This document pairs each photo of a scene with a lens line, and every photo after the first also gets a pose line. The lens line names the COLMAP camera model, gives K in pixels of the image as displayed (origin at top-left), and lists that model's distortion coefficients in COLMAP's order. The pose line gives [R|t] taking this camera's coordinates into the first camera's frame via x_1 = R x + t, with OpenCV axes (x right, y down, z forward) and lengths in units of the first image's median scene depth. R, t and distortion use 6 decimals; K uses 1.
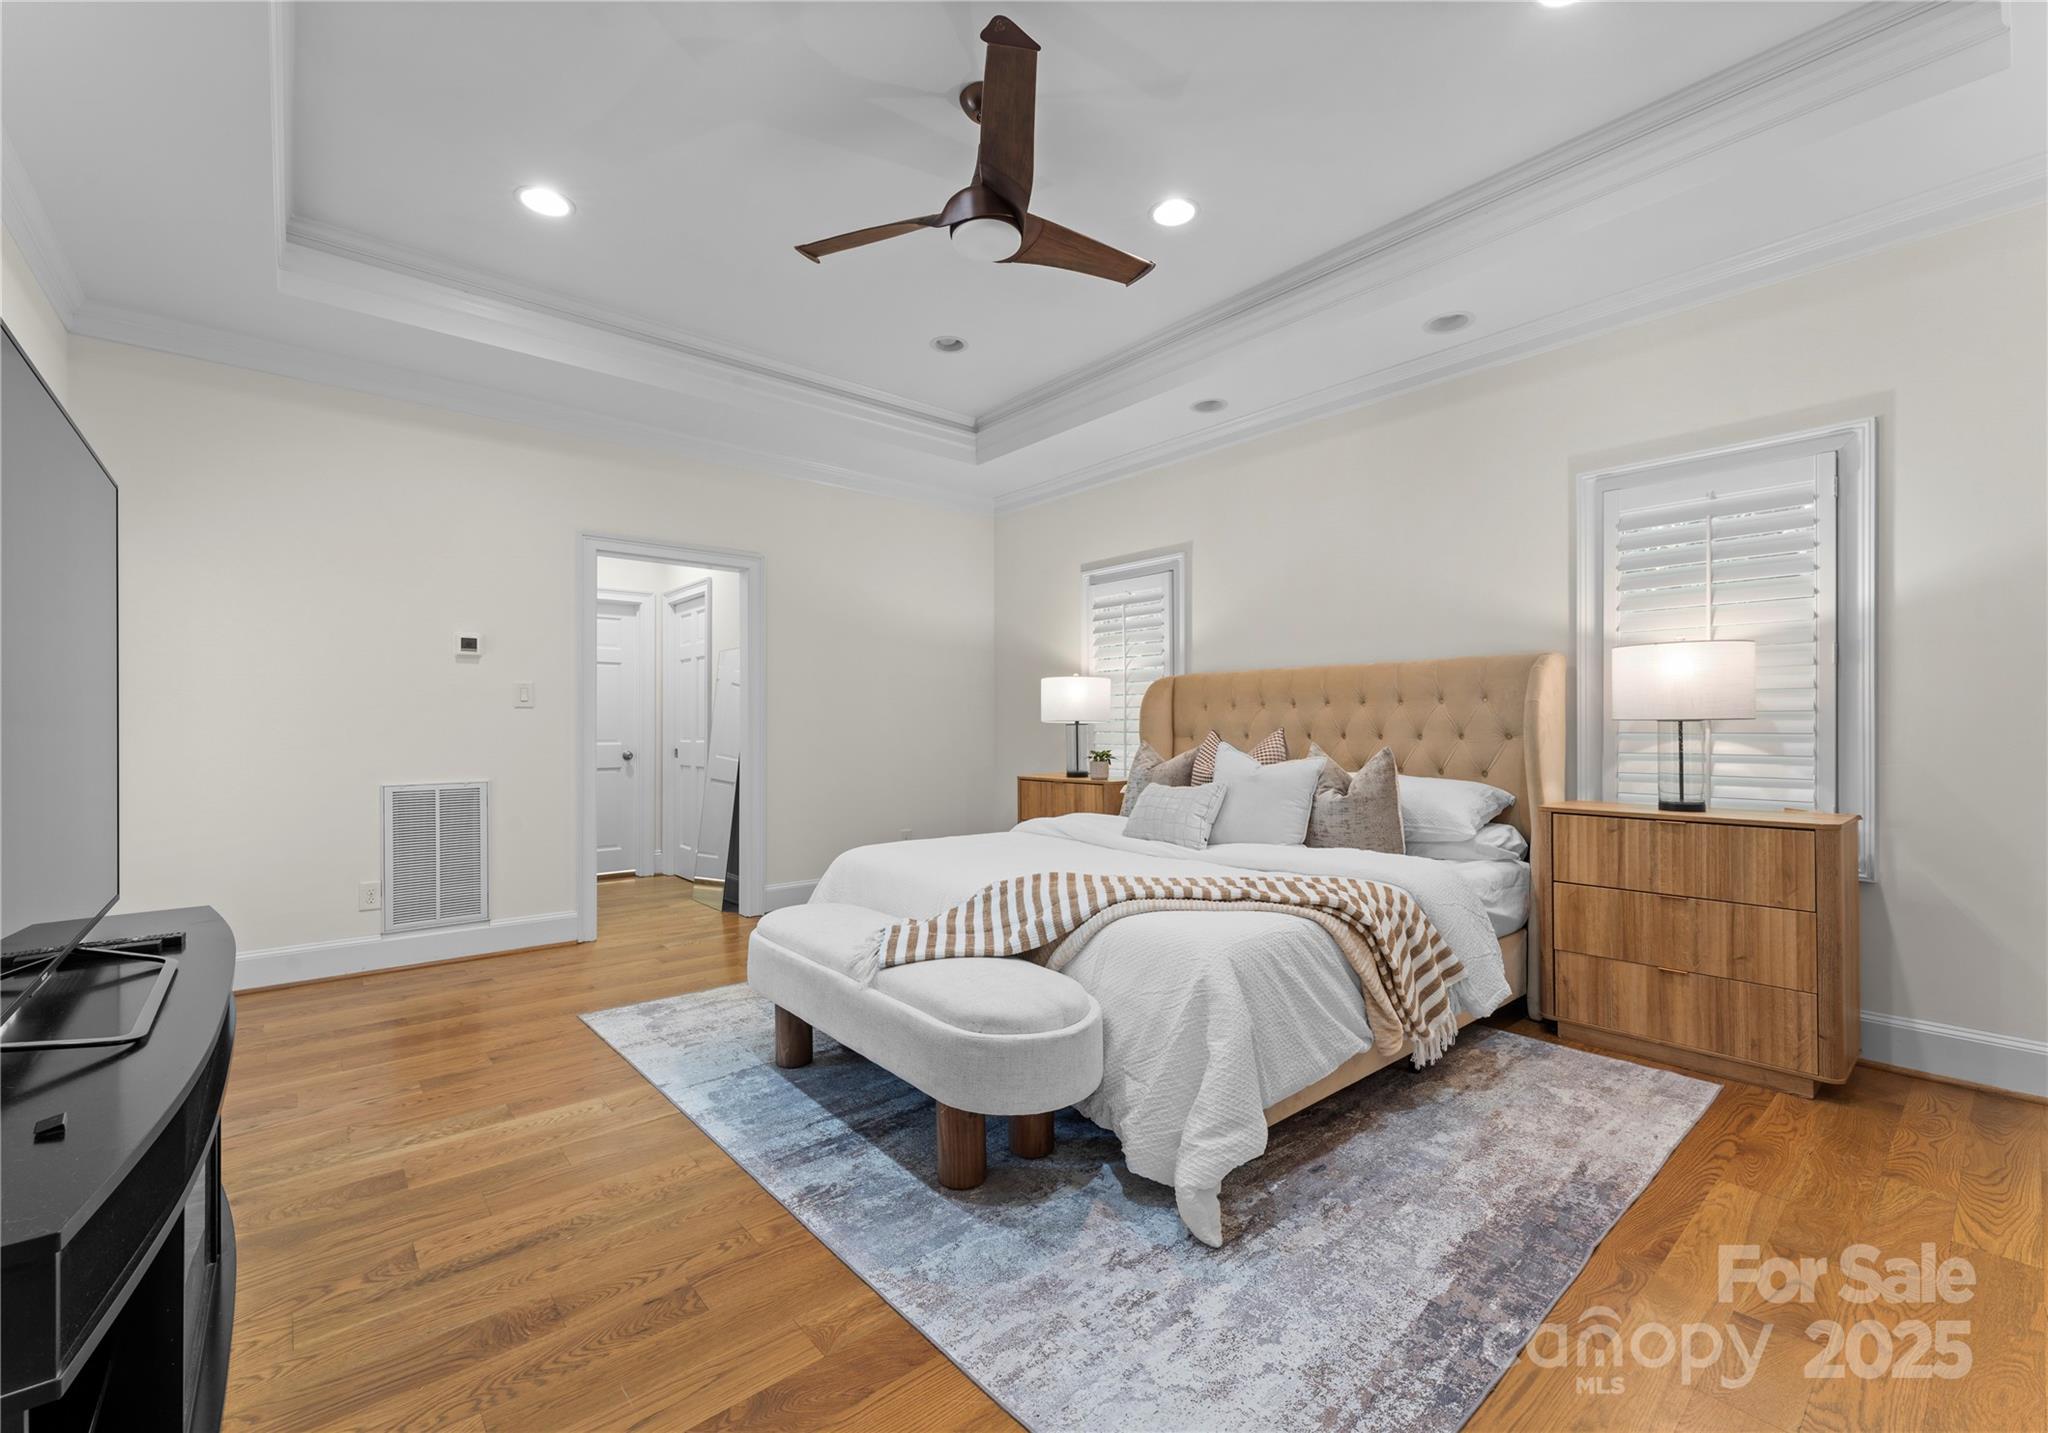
lens RADIAL K [[894.7, 0, 1041.2], [0, 894.7, 722.3], [0, 0, 1]] dist [-0.001791, 0.000674]
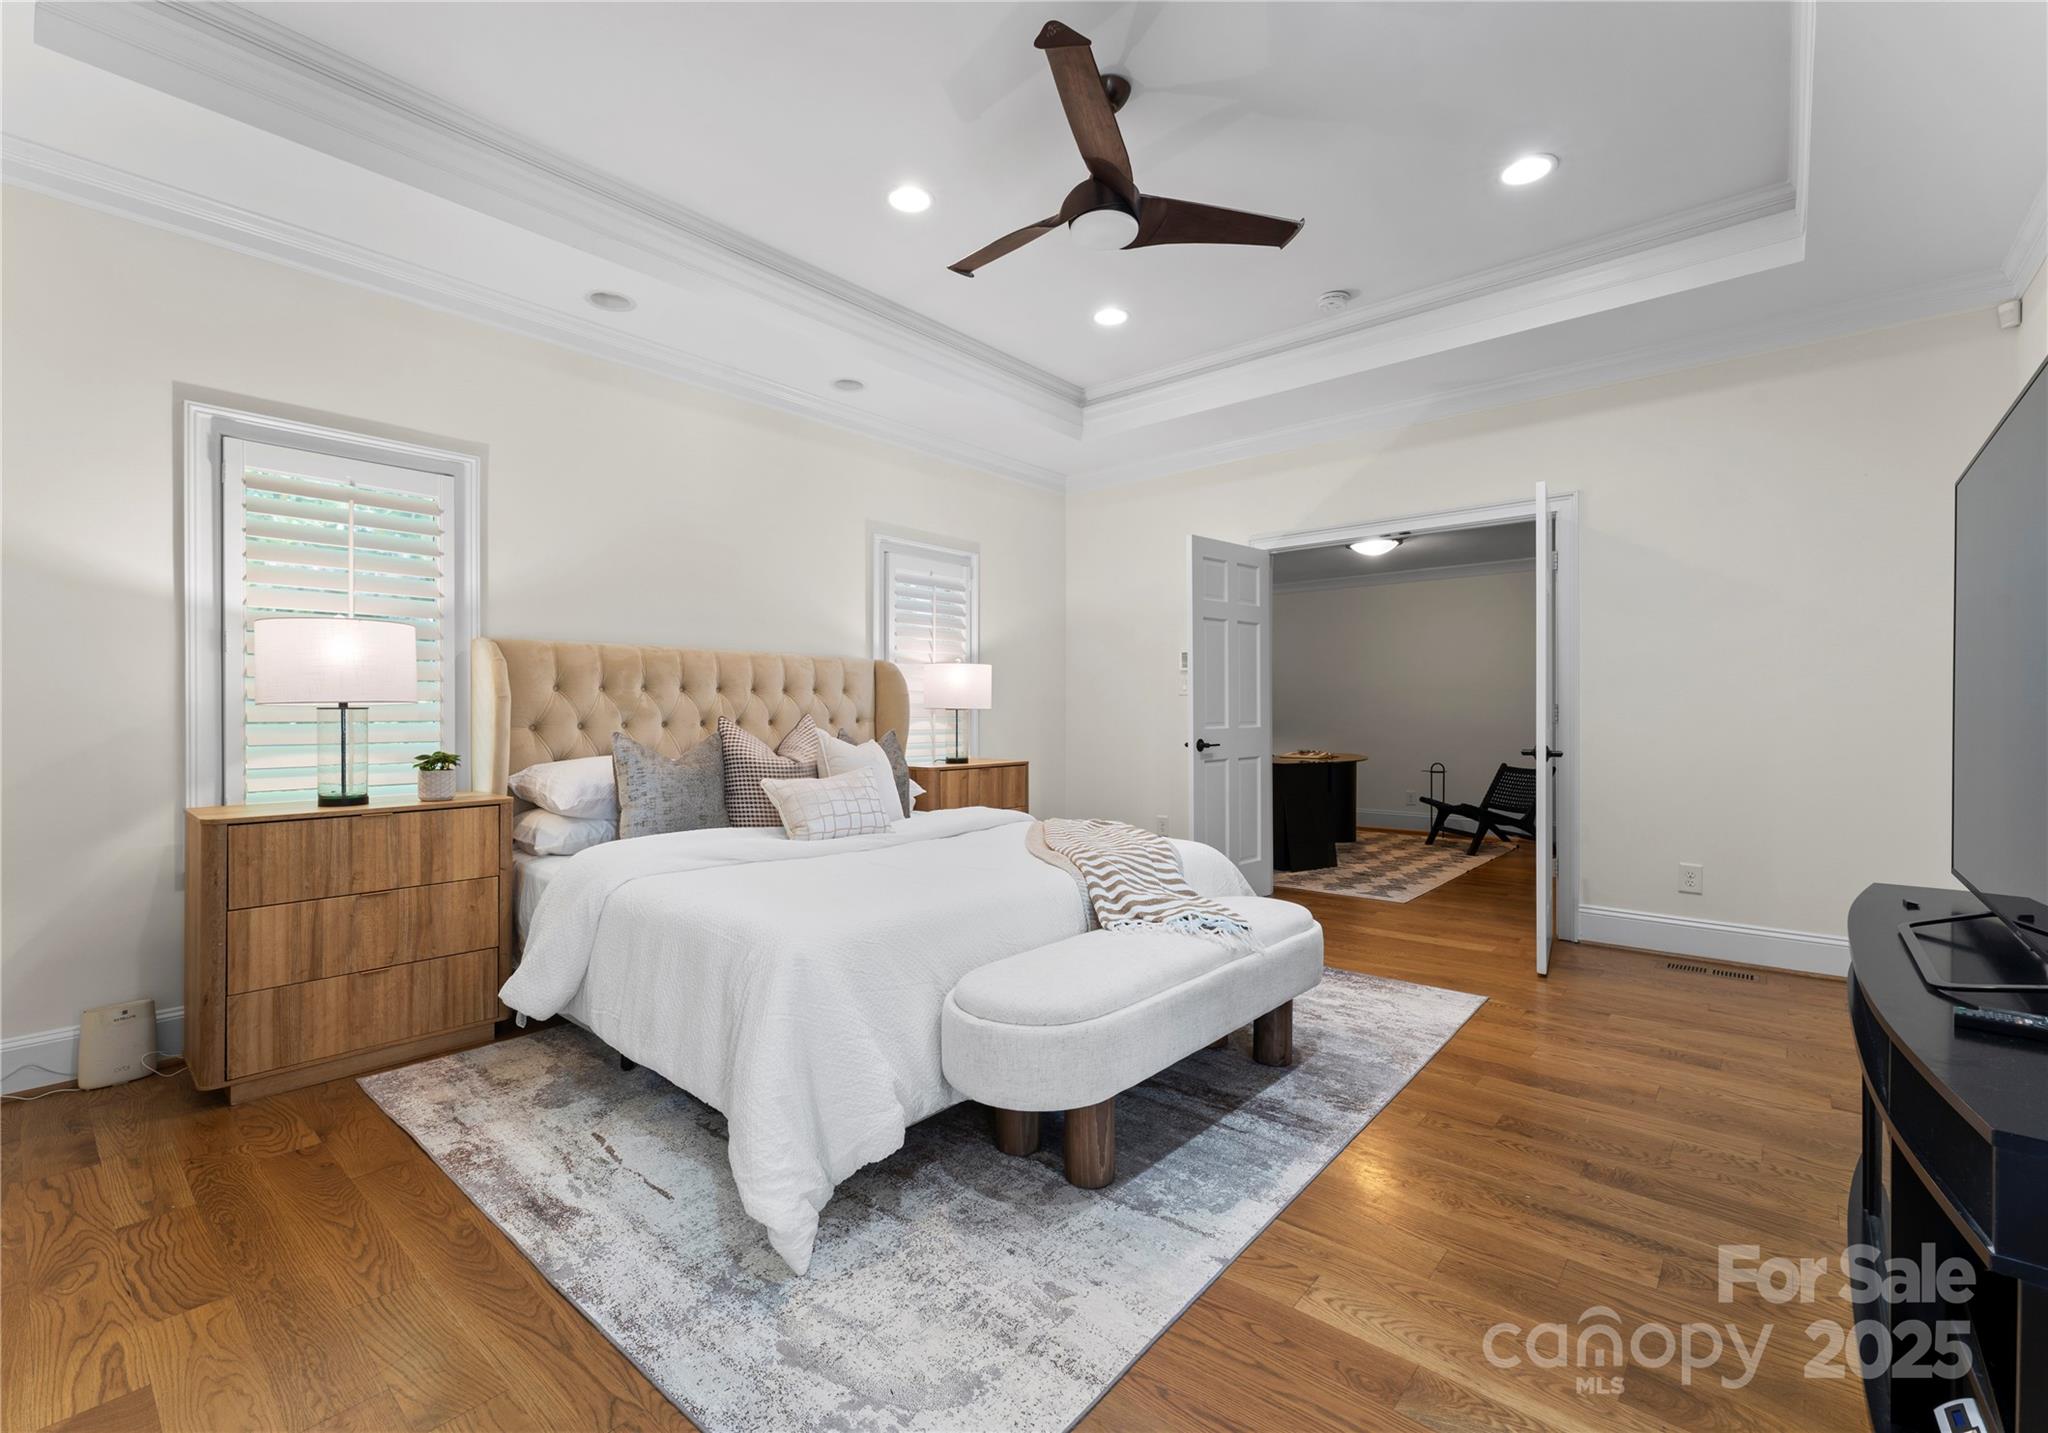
lens RADIAL K [[894.7, 0, 1040.3], [0, 894.7, 716.1], [0, 0, 1]] dist [-0.001791, 0.000674]
pose [[-0.171793, 0.001237, 0.985132, -1.125943], [-0.000918, 0.999999, -0.001416, 0.013836], [-0.985133, -0.001148, -0.171792, 1.343189]]
